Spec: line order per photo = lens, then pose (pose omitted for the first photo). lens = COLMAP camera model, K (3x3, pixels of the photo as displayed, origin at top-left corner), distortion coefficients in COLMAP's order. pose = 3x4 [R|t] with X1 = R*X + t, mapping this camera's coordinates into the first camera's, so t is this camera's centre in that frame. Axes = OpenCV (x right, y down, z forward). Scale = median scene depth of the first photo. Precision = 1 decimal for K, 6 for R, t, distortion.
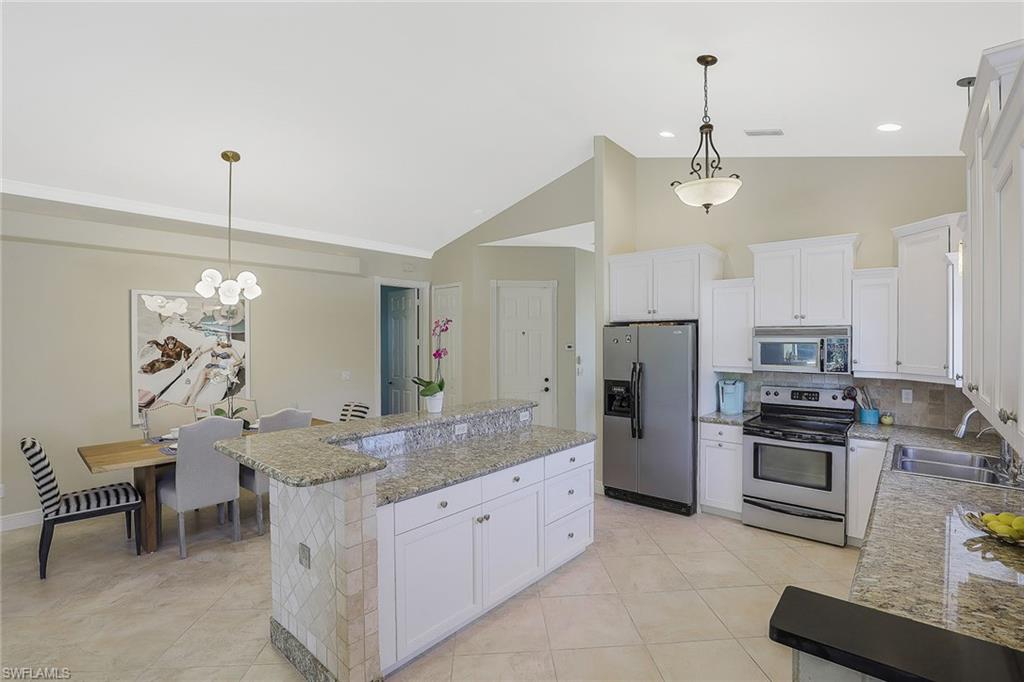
lens RADIAL K [[469.1, 0, 525.0], [0, 469.1, 339.7], [0, 0, 1]] dist [-0.038865, 0.007768]
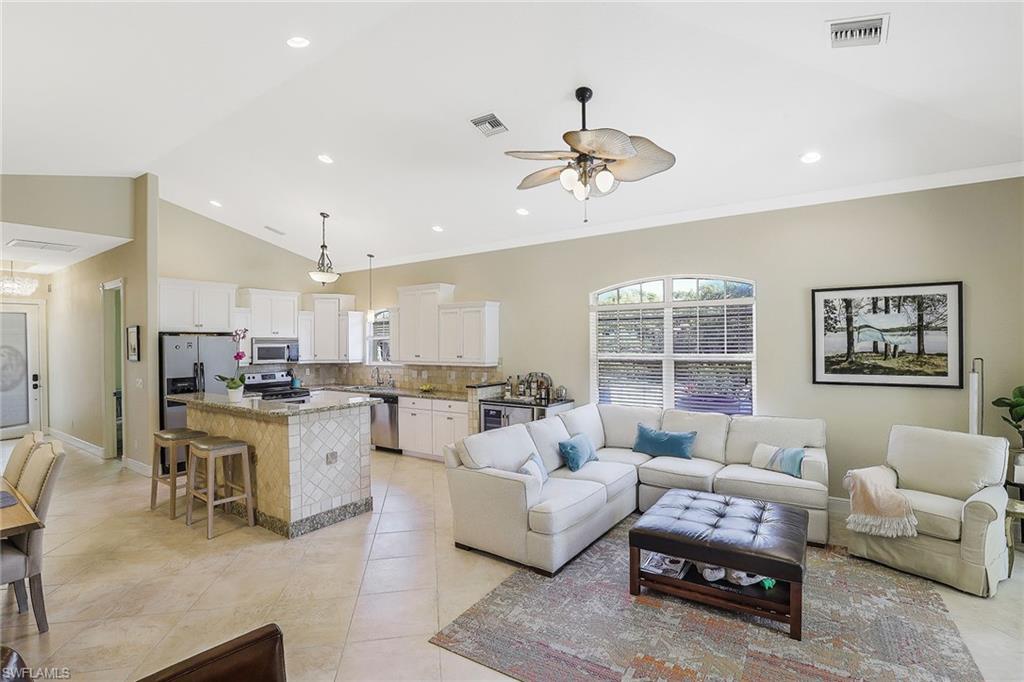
lens RADIAL K [[469.1, 0, 522.3], [0, 469.1, 342.7], [0, 0, 1]] dist [-0.038865, 0.007768]
pose [[-0.117968, 0.004336, 0.993008, -1.177518], [0.012439, 0.999918, -0.002888, 0.006299], [-0.992939, 0.012011, -0.118013, 0.214001]]
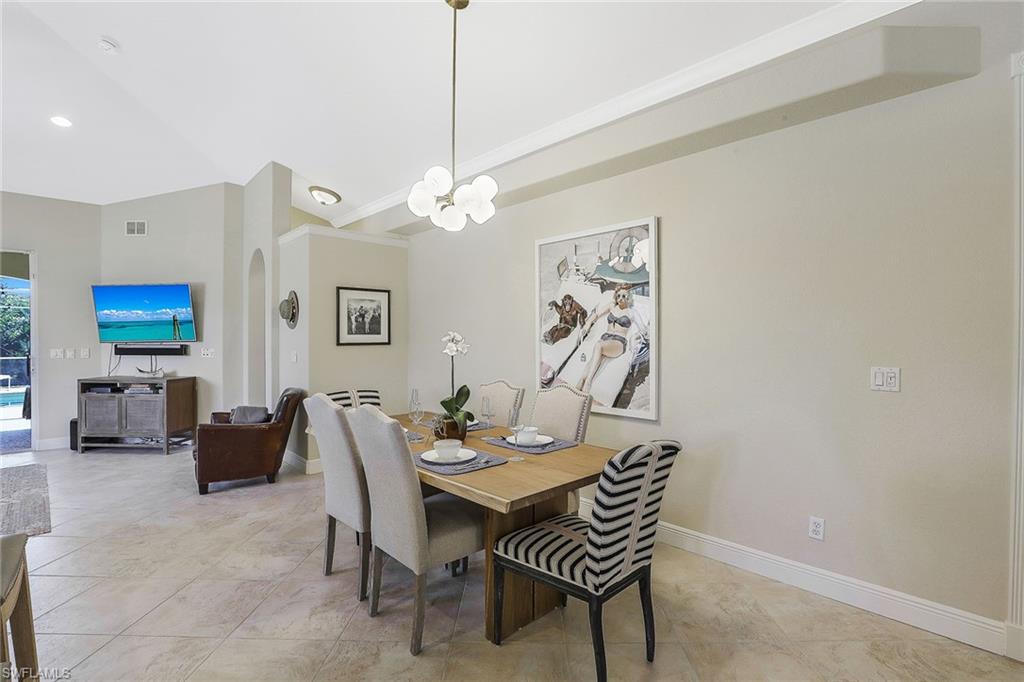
lens RADIAL K [[469.1, 0, 520.3], [0, 469.1, 339.7], [0, 0, 1]] dist [-0.038865, 0.007768]
pose [[-0.086512, 0.008938, -0.996211, -0.011084], [-0.001180, 0.999958, 0.009074, 0.060433], [0.996250, 0.001961, -0.086497, 1.024307]]
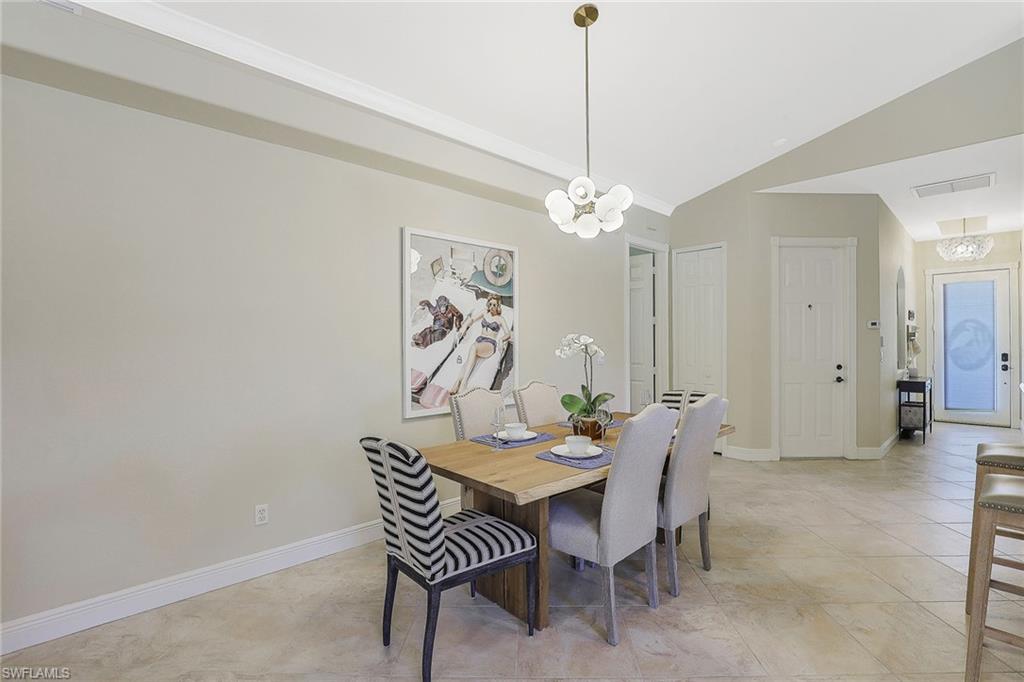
lens RADIAL K [[469.1, 0, 525.1], [0, 469.1, 339.4], [0, 0, 1]] dist [-0.038865, 0.007768]
pose [[0.995919, 0.000889, -0.090245, -0.597066], [-0.001245, 0.999992, -0.003888, 0.065354], [0.090241, 0.003985, 0.995912, 0.292825]]
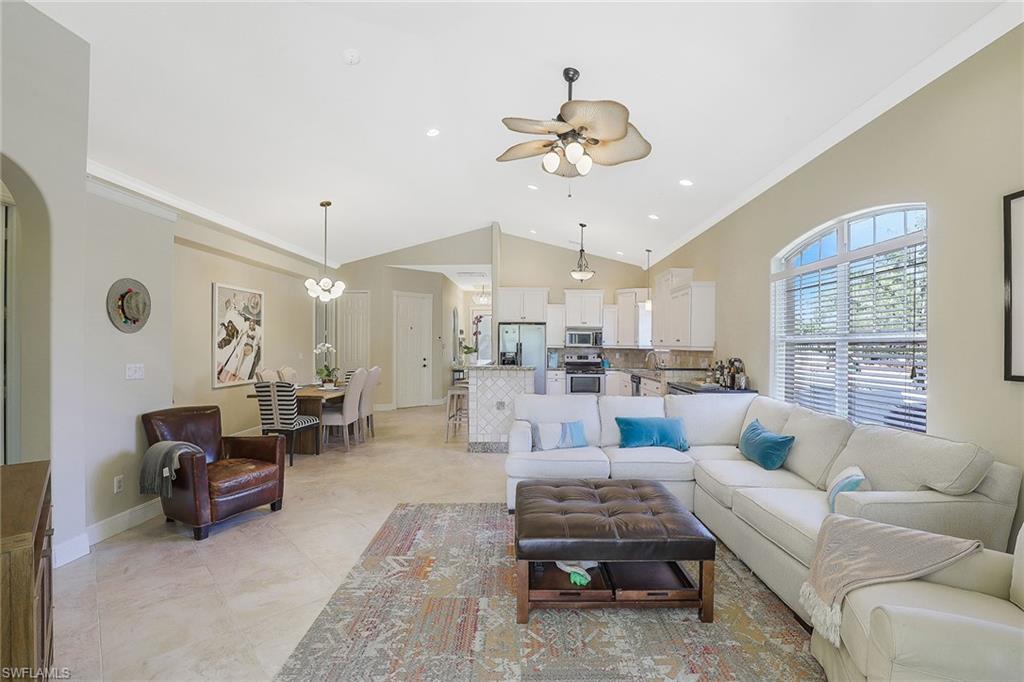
lens RADIAL K [[469.1, 0, 525.4], [0, 469.1, 340.1], [0, 0, 1]] dist [-0.038865, 0.007768]
pose [[0.768932, 0.013635, 0.639185, -0.996627], [-0.006015, 0.999883, -0.014094, 0.063598], [-0.639303, 0.006993, 0.768923, -0.547067]]
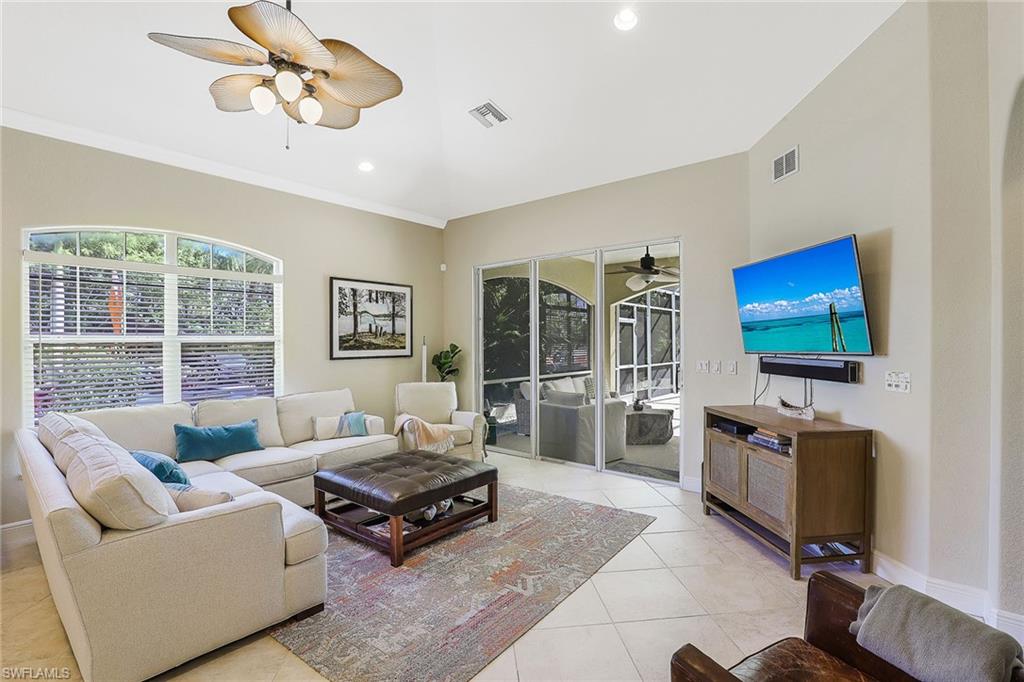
lens RADIAL K [[469.1, 0, 523.9], [0, 469.1, 340.4], [0, 0, 1]] dist [-0.038865, 0.007768]
pose [[-0.999194, 0.009029, -0.039118, -0.704698], [0.008999, 0.999959, 0.000960, 0.053470], [0.039125, 0.000607, -0.999234, 0.615865]]
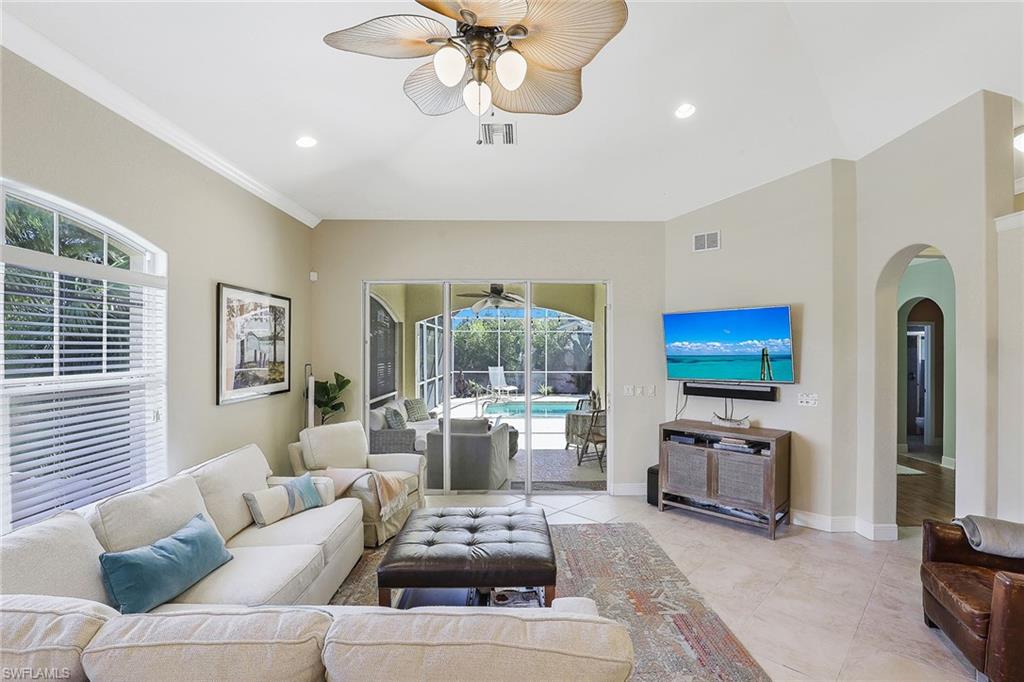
lens RADIAL K [[469.1, 0, 525.1], [0, 469.1, 348.7], [0, 0, 1]] dist [-0.038865, 0.007768]
pose [[-0.745700, 0.004483, -0.666267, -0.166137], [0.001356, 0.999986, 0.005212, 0.003043], [0.666280, 0.002983, -0.745695, 0.379714]]
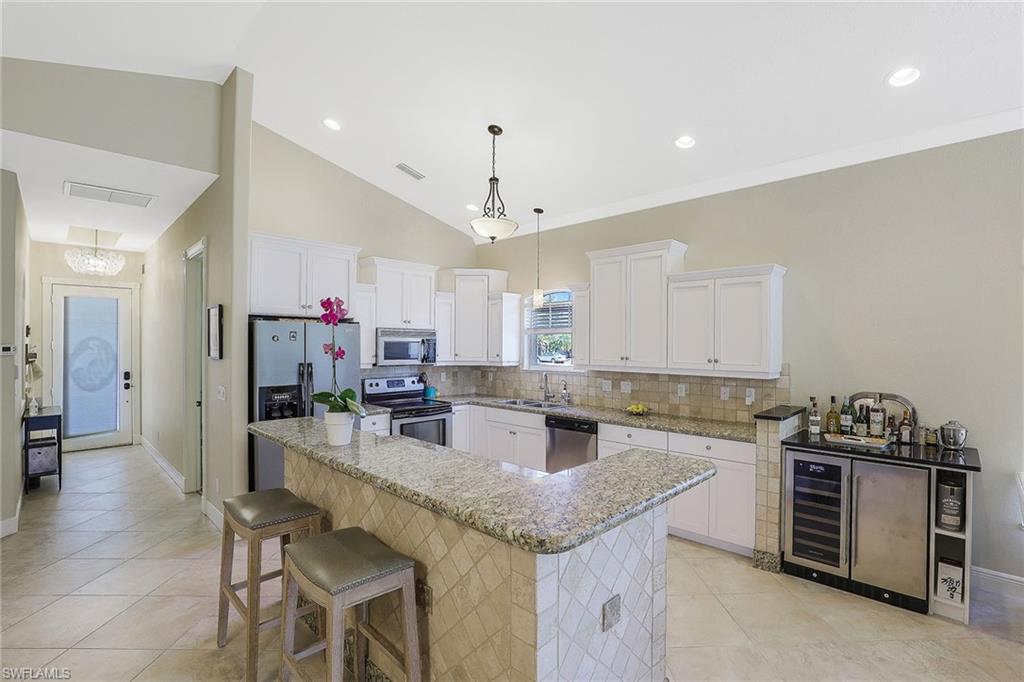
lens RADIAL K [[469.1, 0, 522.5], [0, 469.1, 341.4], [0, 0, 1]] dist [-0.038865, 0.007768]
pose [[0.058068, 0.009737, 0.998265, -0.599802], [-0.000878, 0.999953, -0.009702, 0.015691], [-0.998312, -0.000313, 0.058074, 0.525437]]
